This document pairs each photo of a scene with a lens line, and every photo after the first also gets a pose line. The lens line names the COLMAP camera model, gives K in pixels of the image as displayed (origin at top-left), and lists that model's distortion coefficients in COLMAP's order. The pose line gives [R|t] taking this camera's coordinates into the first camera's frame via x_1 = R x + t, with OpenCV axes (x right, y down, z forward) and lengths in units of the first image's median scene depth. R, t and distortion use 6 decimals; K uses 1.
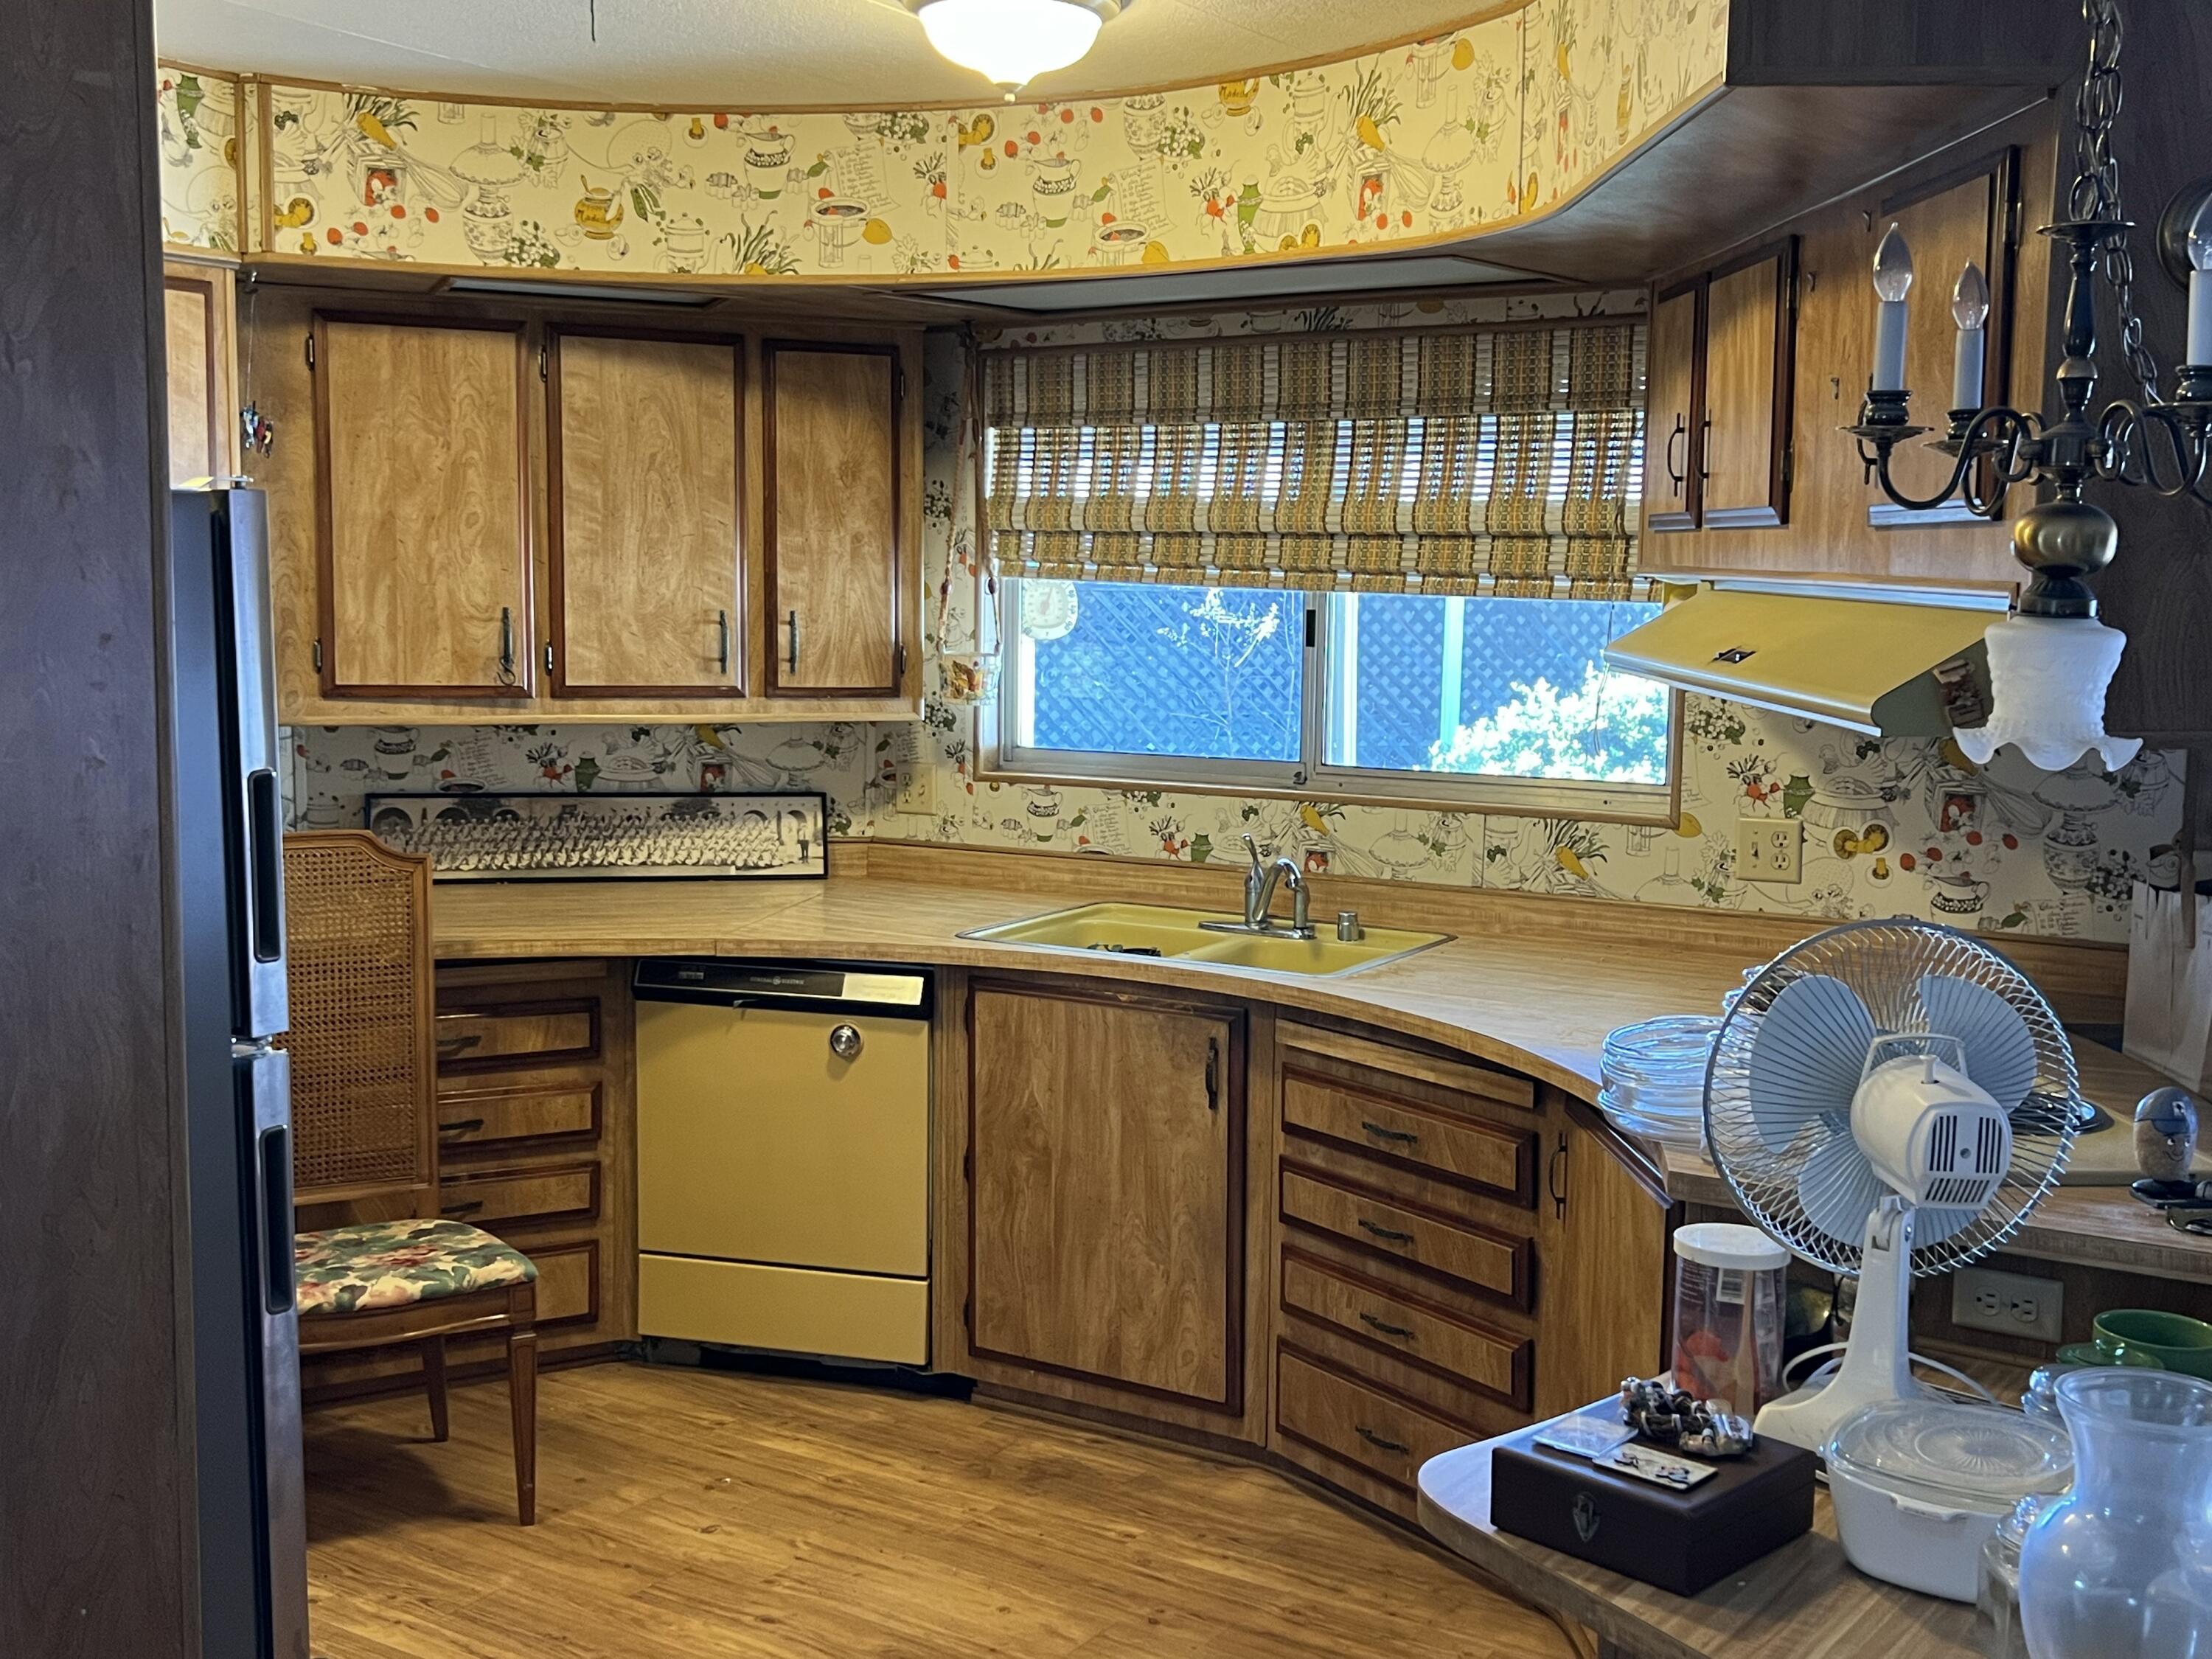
lens RADIAL K [[2320.6, 0, 1106.0], [0, 2320.6, 829.5], [0, 0, 1]] dist [0.207573, -0.514570]
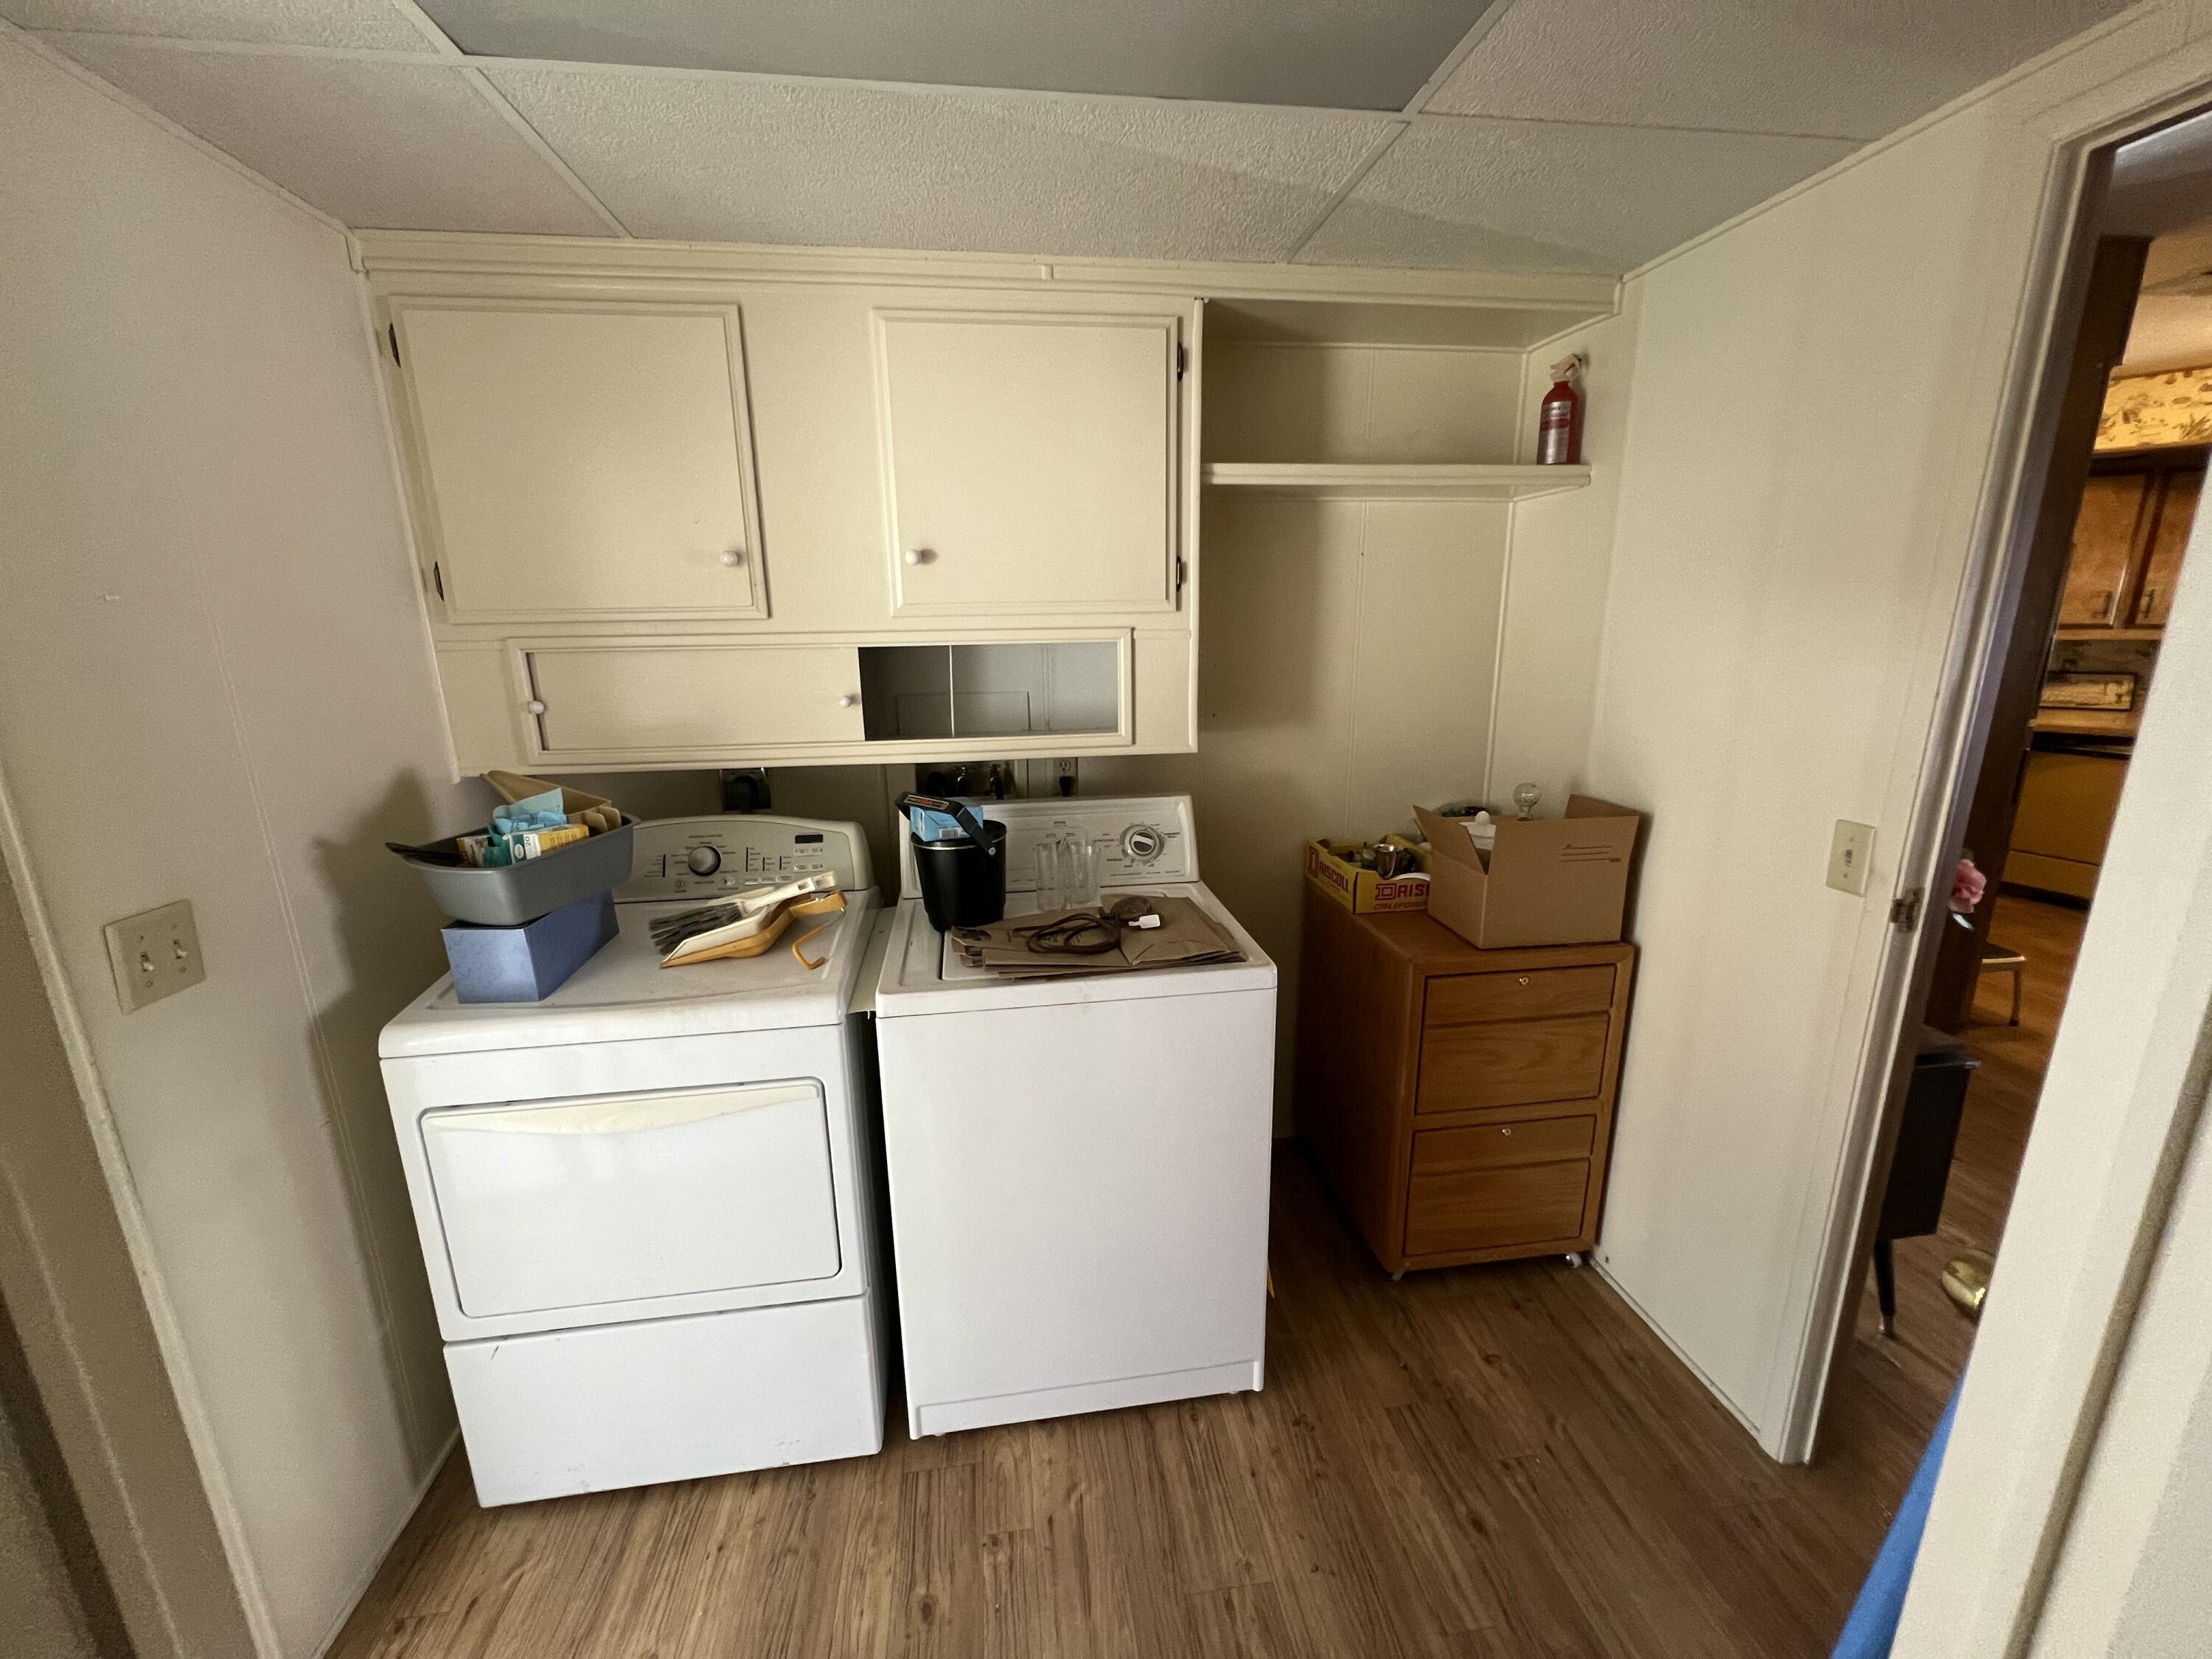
lens RADIAL K [[889.7, 0, 1106.0], [0, 889.7, 829.5], [0, 0, 1]] dist [-0.002259, -0.000367]
pose [[0.654530, 0.156087, -0.739748, -0.134779], [-0.049323, 0.985187, 0.164234, 0.048387], [0.754425, -0.071010, 0.652533, -0.377824]]
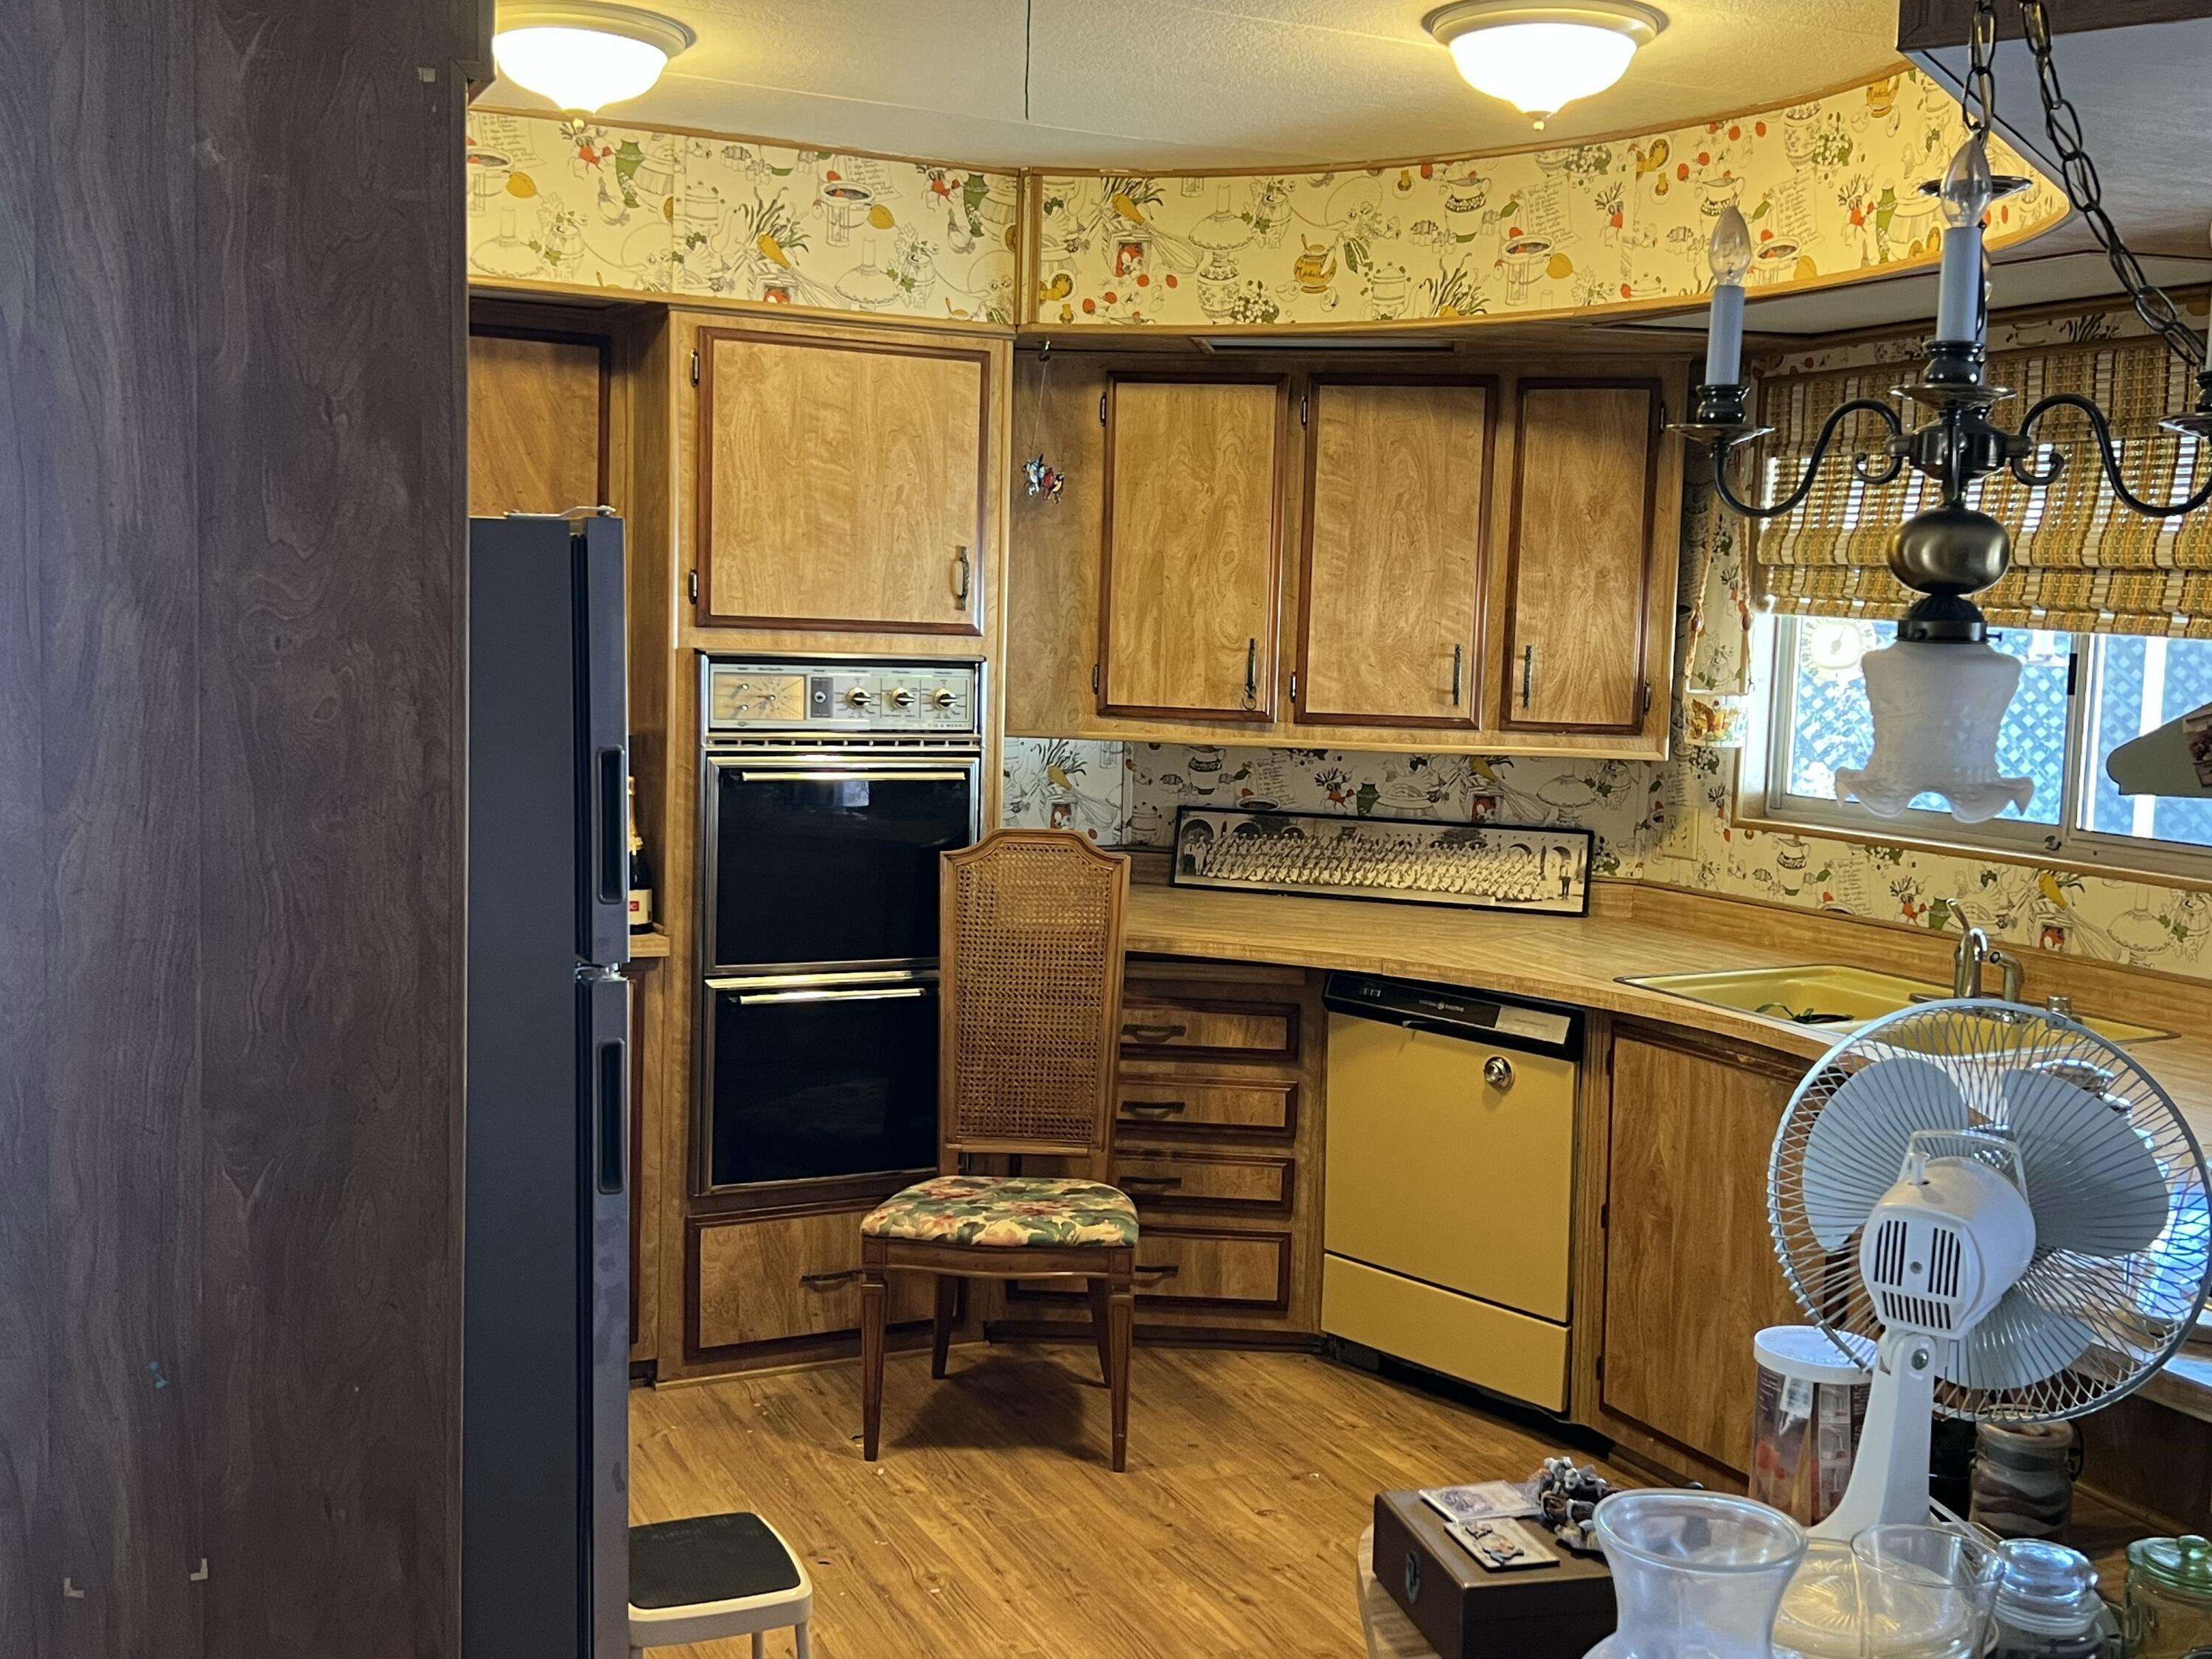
lens RADIAL K [[2320.6, 0, 1106.0], [0, 2320.6, 829.5], [0, 0, 1]] dist [0.207573, -0.514570]
pose [[0.858303, 0.061973, -0.509387, 0.241963], [-0.073281, 0.997309, -0.002142, 0.001056], [0.507883, 0.039167, 0.860535, 0.044407]]
